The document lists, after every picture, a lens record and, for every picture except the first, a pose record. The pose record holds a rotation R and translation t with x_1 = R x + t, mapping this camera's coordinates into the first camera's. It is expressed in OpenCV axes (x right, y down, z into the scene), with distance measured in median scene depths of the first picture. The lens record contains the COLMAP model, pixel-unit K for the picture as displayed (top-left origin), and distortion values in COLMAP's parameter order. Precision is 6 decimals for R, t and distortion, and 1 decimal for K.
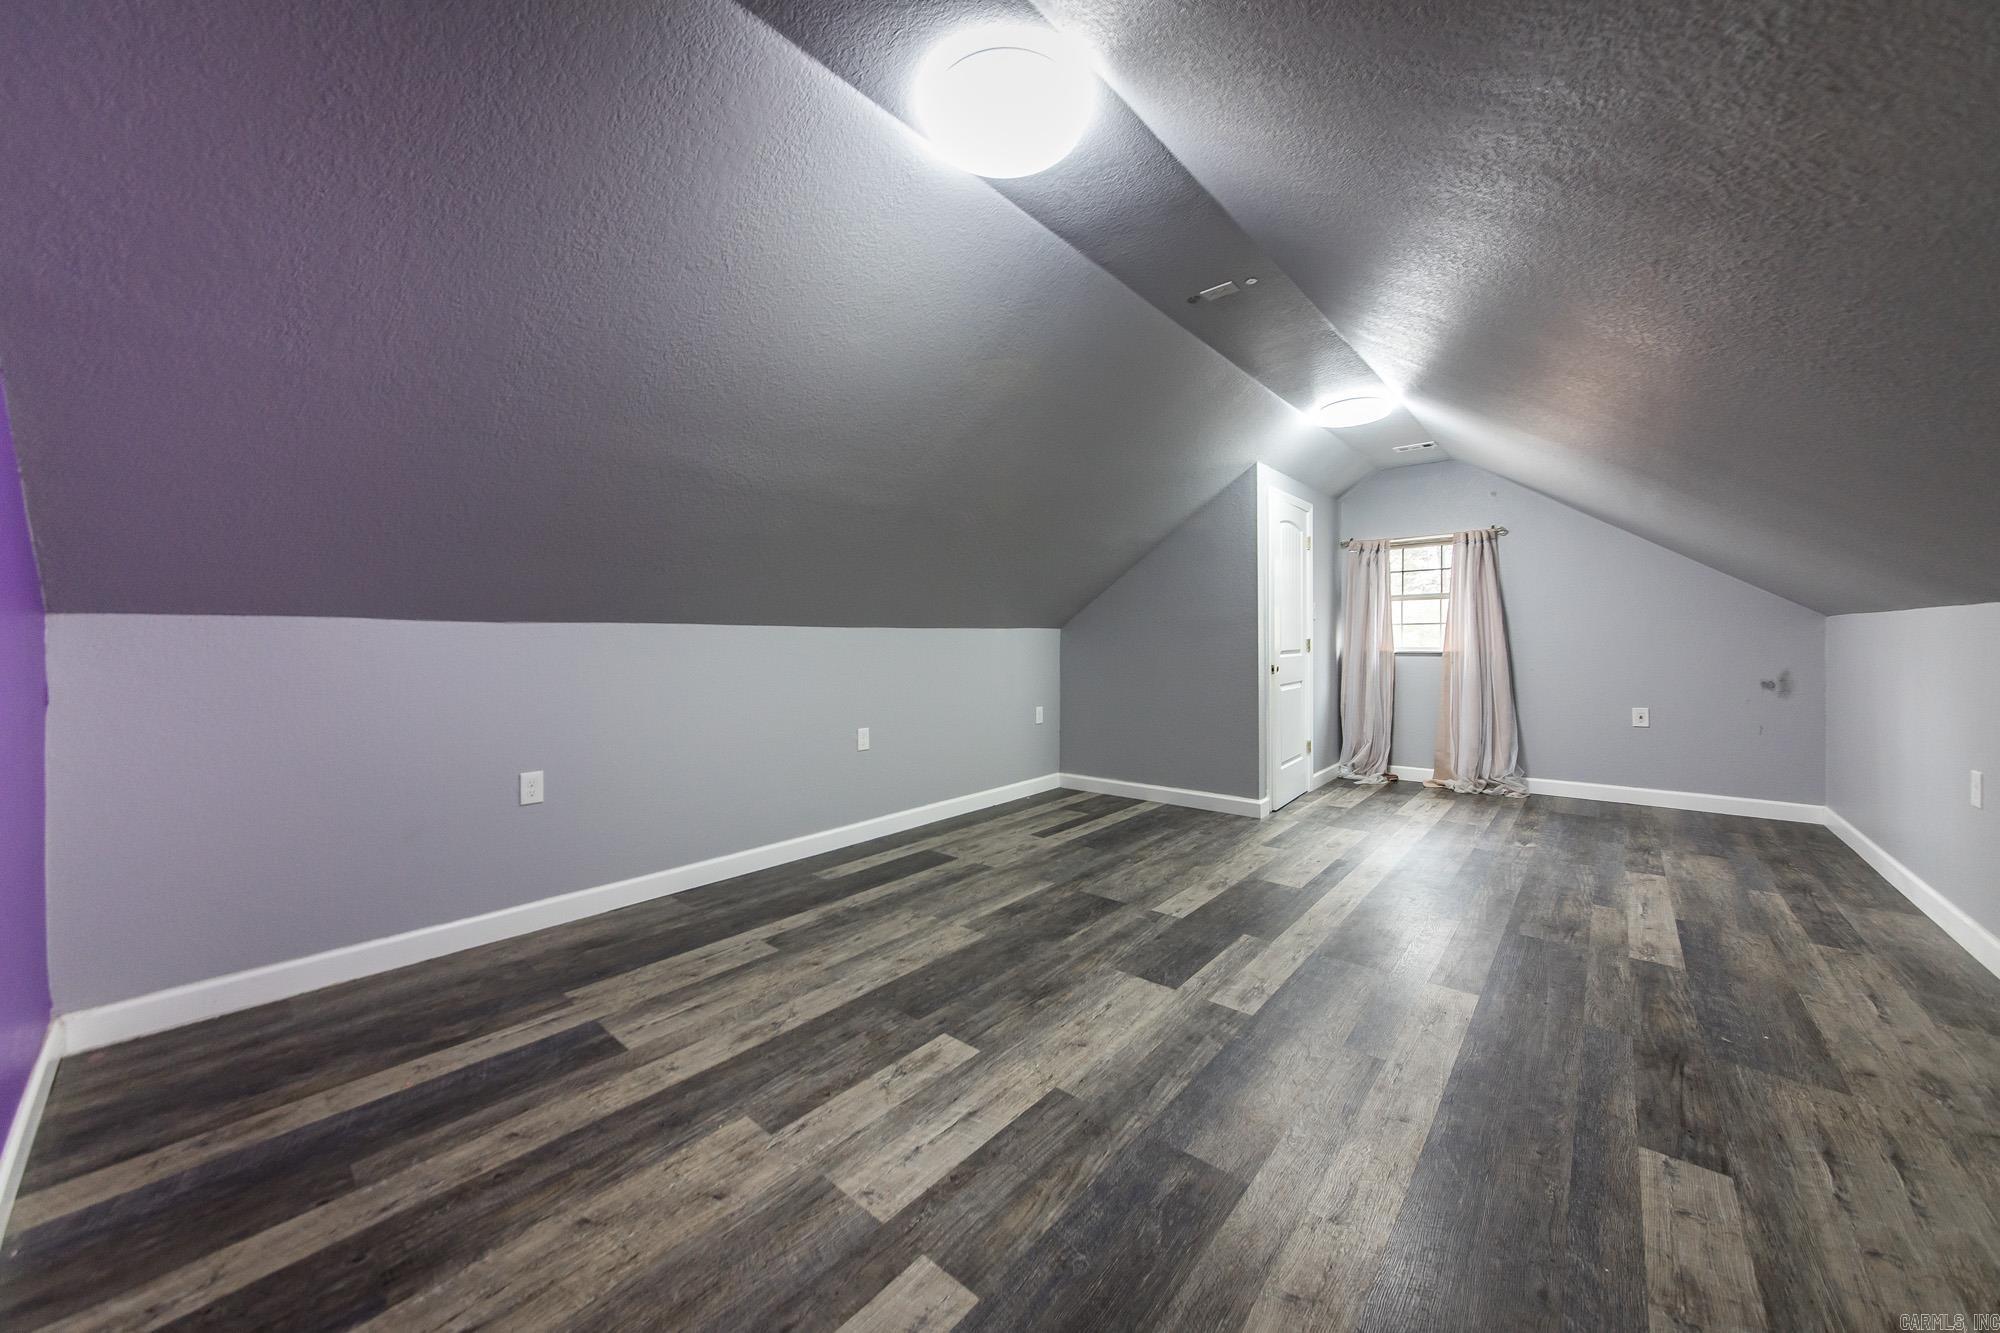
lens RADIAL K [[698.3, 0, 1035.0], [0, 698.3, 640.9], [0, 0, 1]] dist [0.001624, 0.006368]
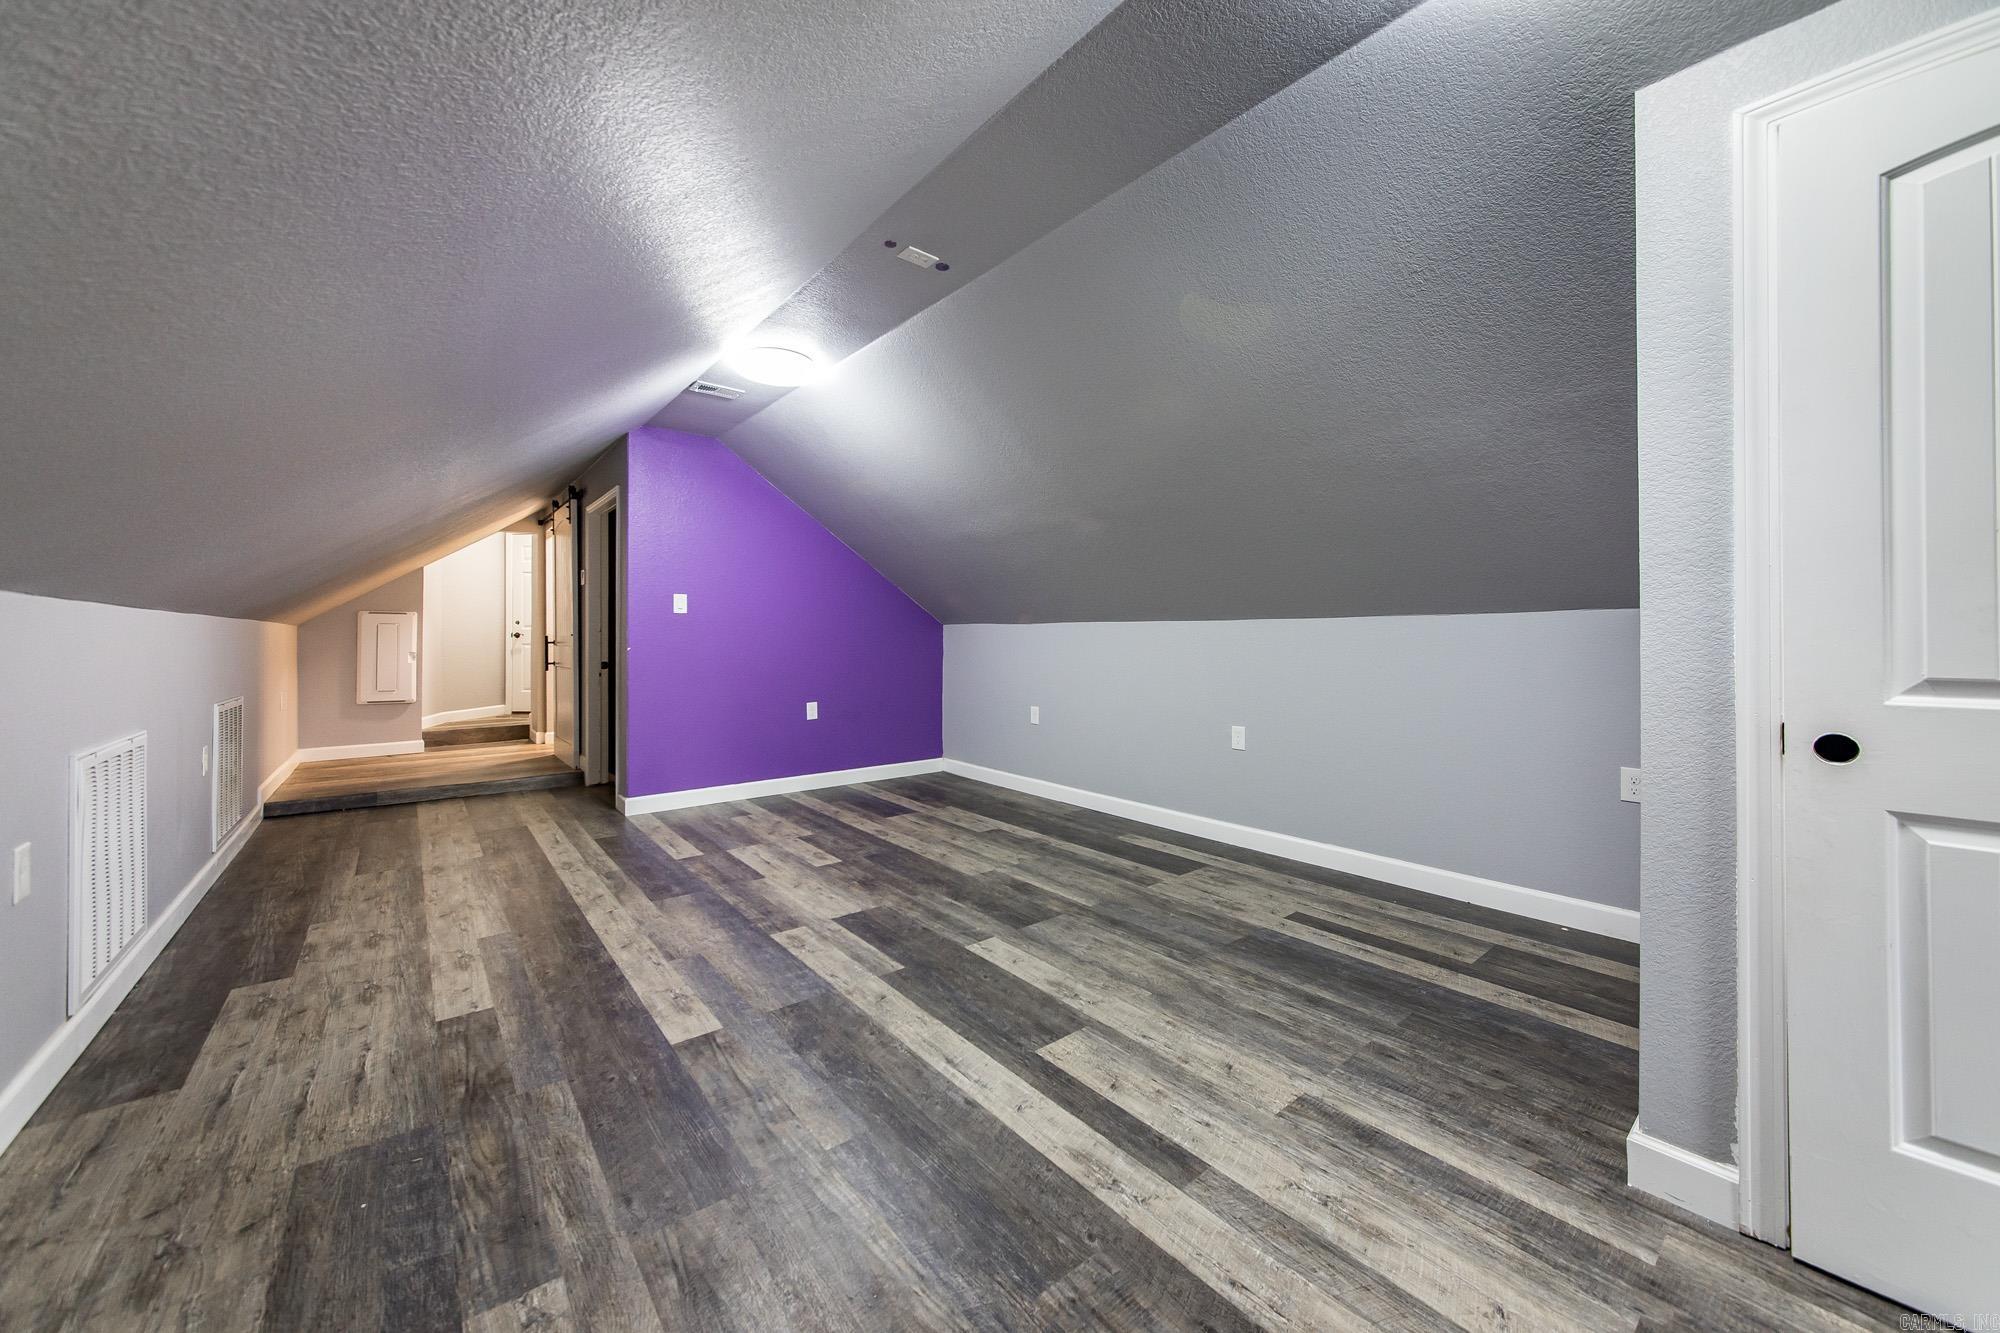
lens RADIAL K [[713.8, 0, 1000.0], [0, 713.8, 666.5], [0, 0, 1]] dist [0.005278, 0.000250]
pose [[-0.178852, 0.047495, -0.982729, 1.192794], [0.002917, 0.998855, 0.047744, -0.015642], [0.983872, 0.005672, -0.178786, 1.308291]]
